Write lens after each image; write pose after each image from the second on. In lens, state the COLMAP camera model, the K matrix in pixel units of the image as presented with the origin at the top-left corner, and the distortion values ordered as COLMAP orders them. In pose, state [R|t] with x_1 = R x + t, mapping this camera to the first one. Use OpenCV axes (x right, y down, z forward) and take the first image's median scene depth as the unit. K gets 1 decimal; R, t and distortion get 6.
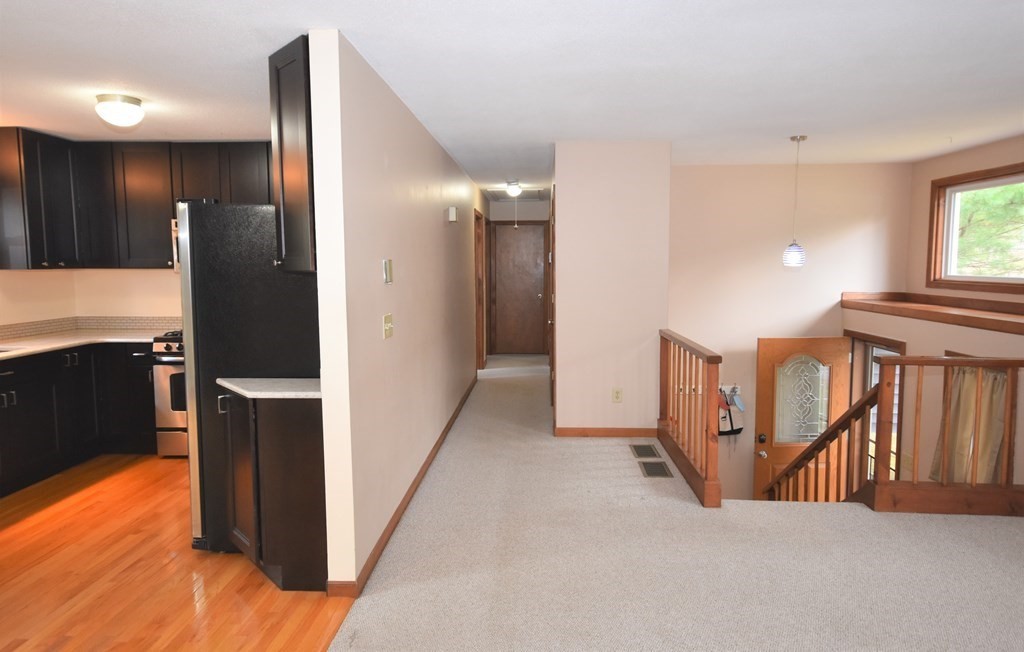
lens RADIAL K [[622.7, 0, 518.9], [0, 622.7, 315.3], [0, 0, 1]] dist [0.018154, -0.000272]
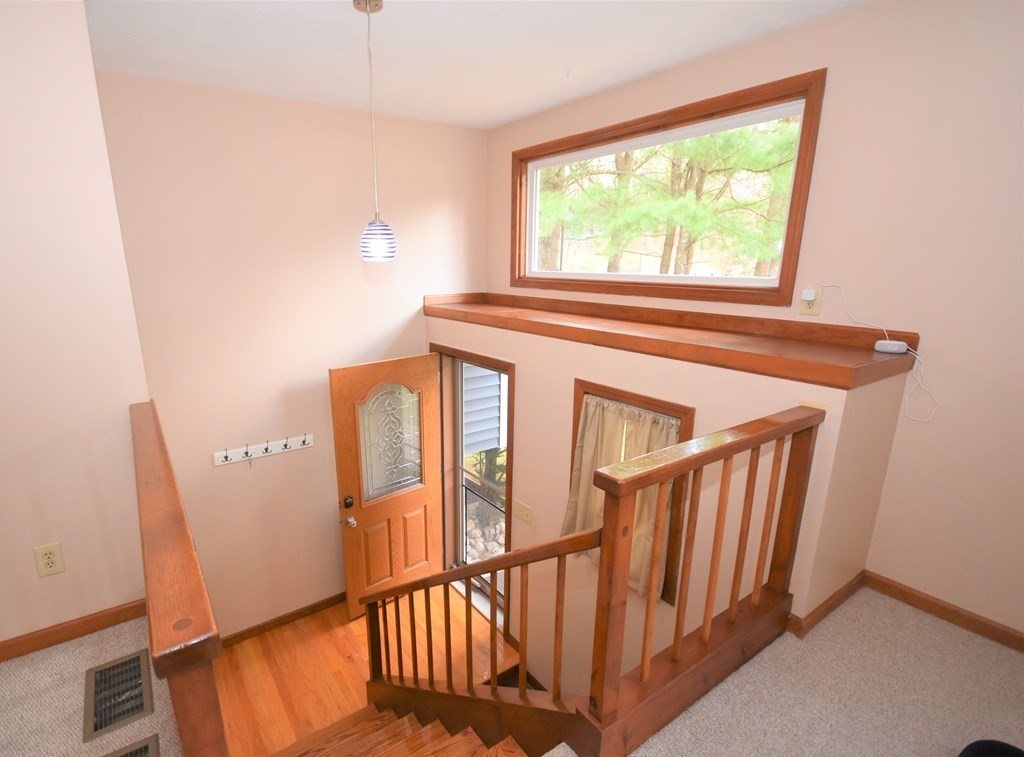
lens RADIAL K [[504.7, 0, 457.1], [0, 504.7, 390.0], [0, 0, 1]] dist [0.002244, 0.000379]
pose [[0.809105, -0.154430, 0.567010, 0.230073], [0.057801, 0.981089, 0.184728, -0.047641], [-0.584814, -0.116691, 0.802730, 0.604708]]
